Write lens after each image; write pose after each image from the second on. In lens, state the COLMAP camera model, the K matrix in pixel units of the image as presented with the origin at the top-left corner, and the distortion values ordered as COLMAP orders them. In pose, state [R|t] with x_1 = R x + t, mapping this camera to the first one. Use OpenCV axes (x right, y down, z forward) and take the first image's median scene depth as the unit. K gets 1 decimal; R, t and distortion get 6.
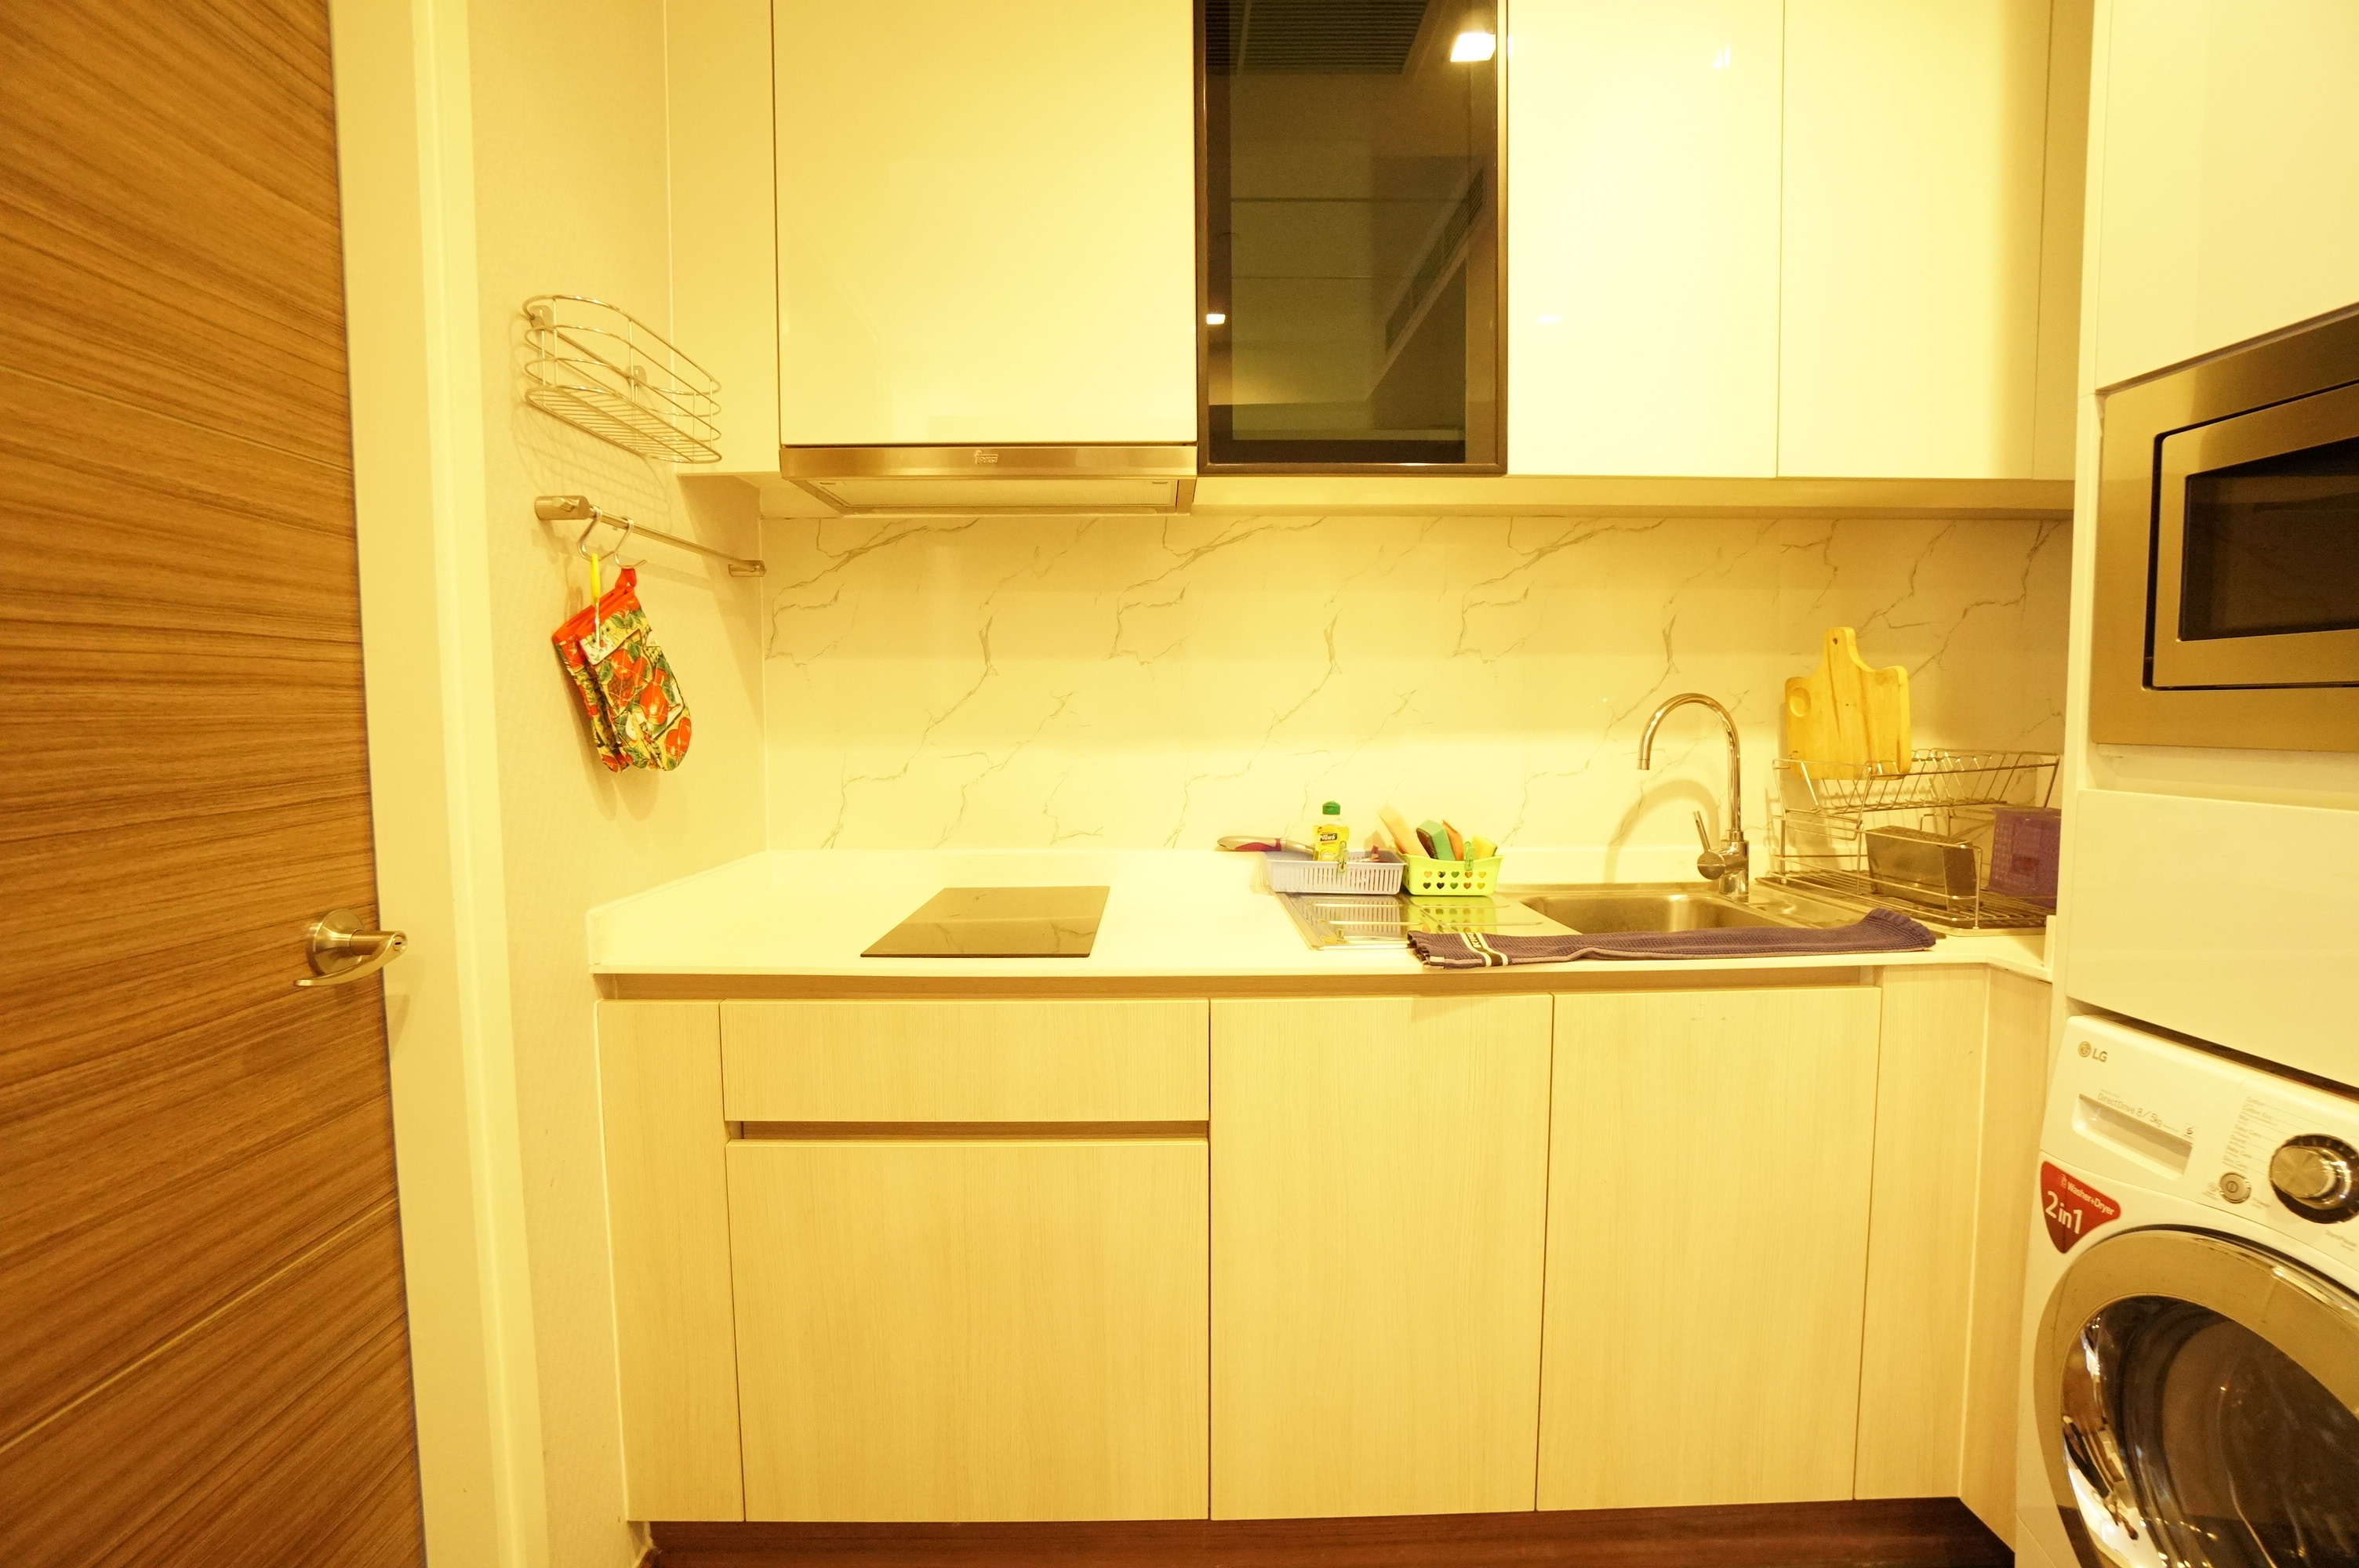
lens RADIAL K [[1031.2, 0, 1179.5], [0, 1031.2, 784.0], [0, 0, 1]] dist [-0.063916, 0.020222]
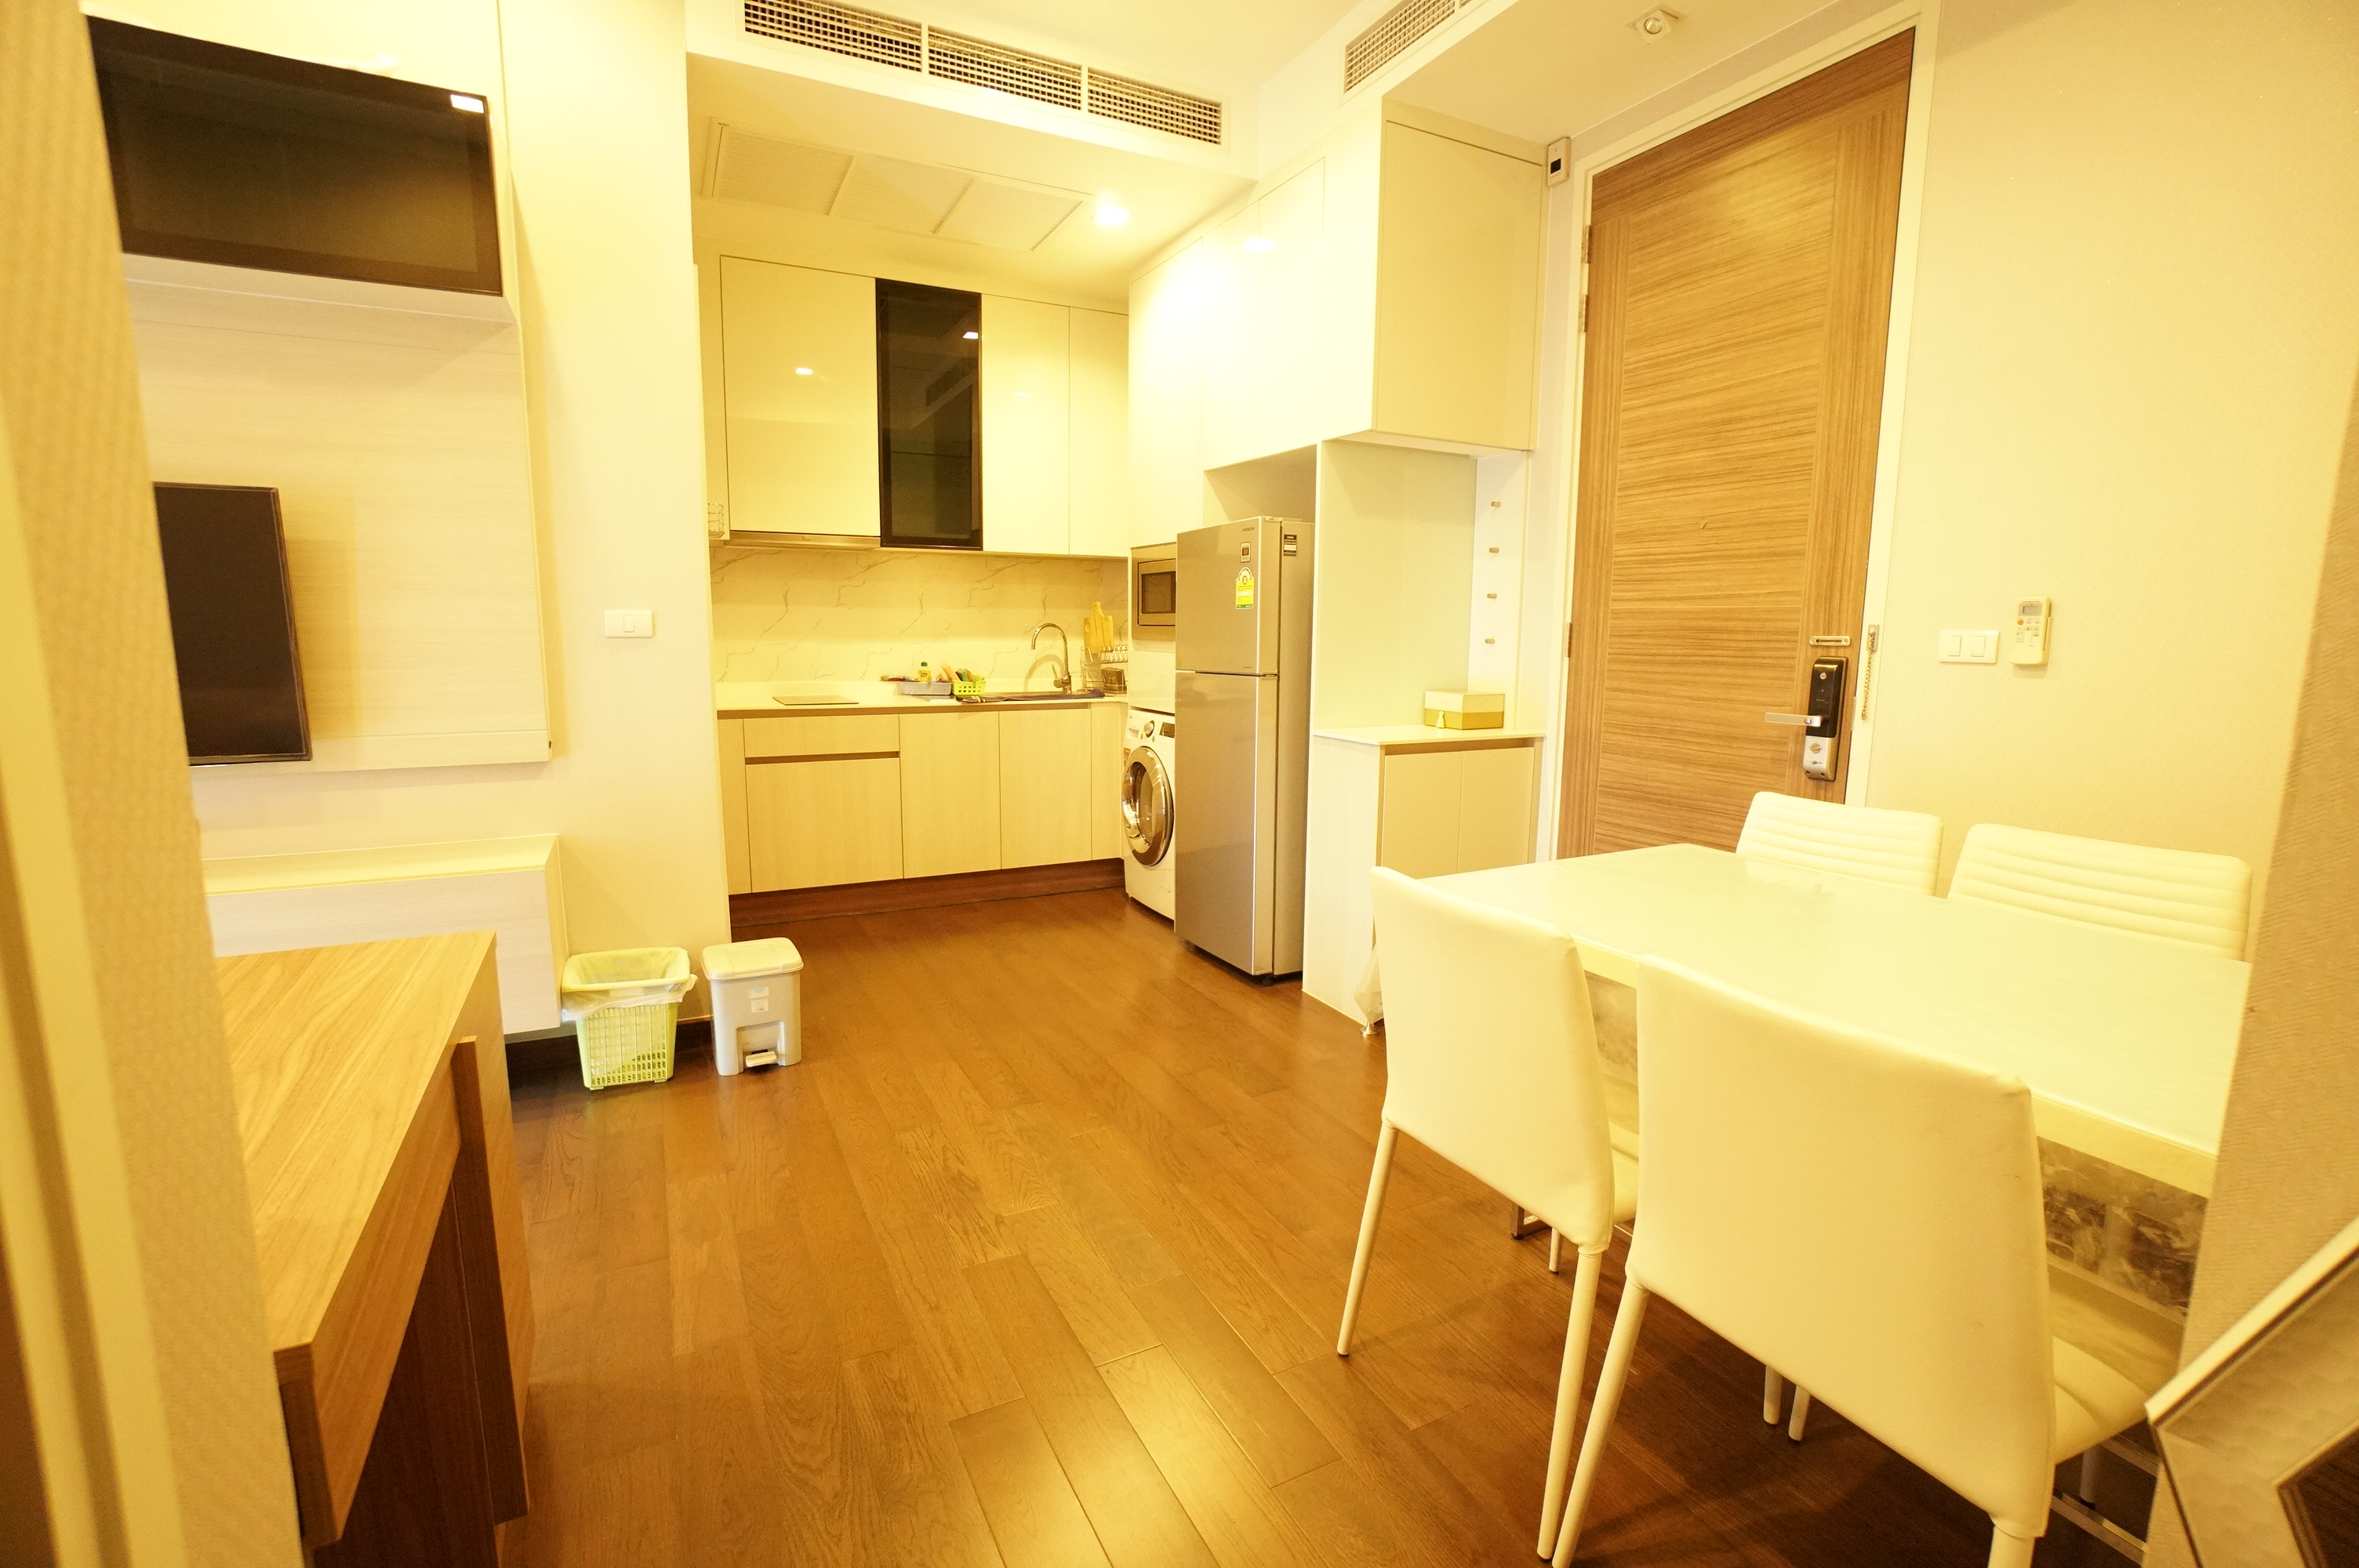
lens RADIAL K [[1031.2, 0, 1179.5], [0, 1031.2, 784.0], [0, 0, 1]] dist [-0.063916, 0.020222]
pose [[0.895529, -0.050055, 0.442180, -0.639735], [0.015176, 0.996511, 0.082070, 0.175263], [-0.444745, -0.066785, 0.893164, -2.406614]]
